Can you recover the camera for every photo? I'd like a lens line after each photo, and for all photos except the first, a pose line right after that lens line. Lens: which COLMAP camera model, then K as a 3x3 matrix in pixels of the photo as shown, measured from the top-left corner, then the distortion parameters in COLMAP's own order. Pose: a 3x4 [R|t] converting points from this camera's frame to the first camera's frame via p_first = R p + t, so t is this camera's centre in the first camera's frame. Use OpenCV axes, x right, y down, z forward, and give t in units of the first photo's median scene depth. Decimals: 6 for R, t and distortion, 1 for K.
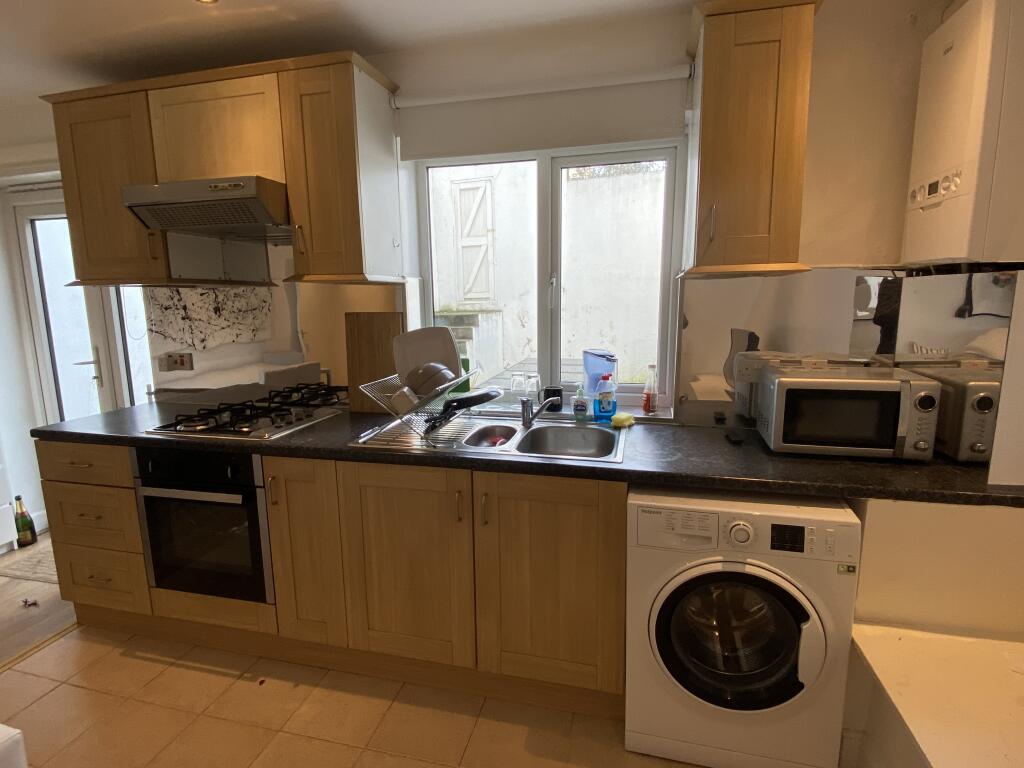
lens RADIAL K [[526.3, 0, 509.5], [0, 526.3, 383.6], [0, 0, 1]] dist [-0.006224, -0.002029]
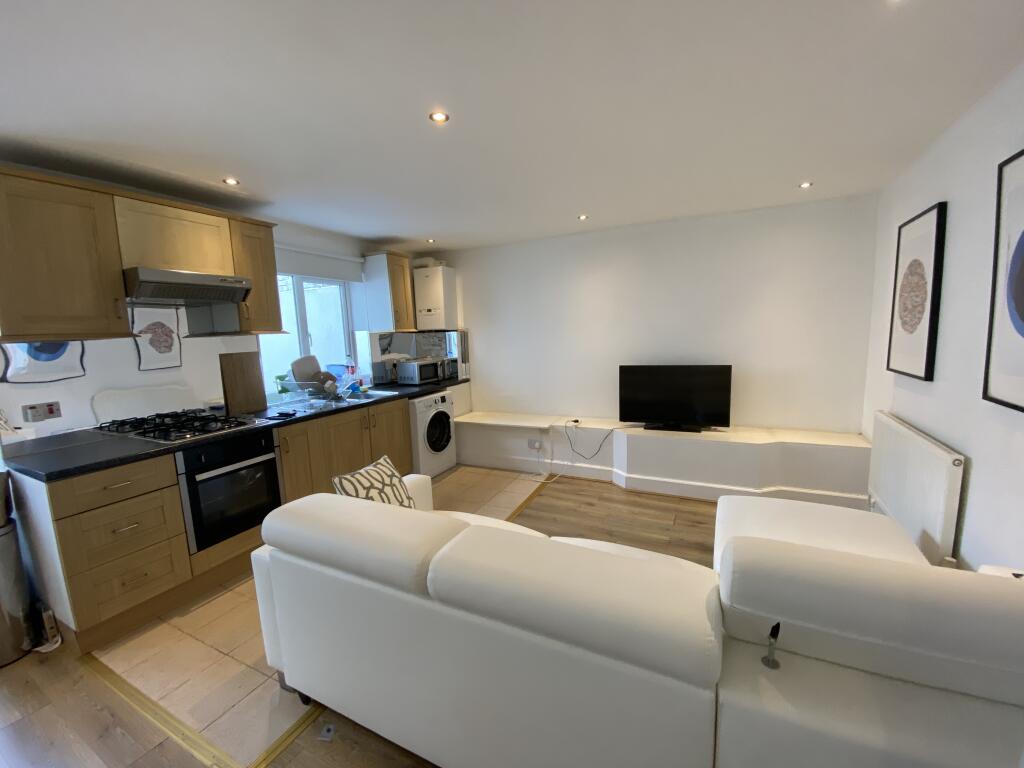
lens RADIAL K [[416.7, 0, 509.6], [0, 416.7, 385.9], [0, 0, 1]] dist [-0.001265, -0.000135]
pose [[0.210408, -0.121126, 0.970081, -1.448252], [0.194237, 0.977692, 0.079947, 0.027738], [-0.958123, 0.171604, 0.229242, -0.122741]]
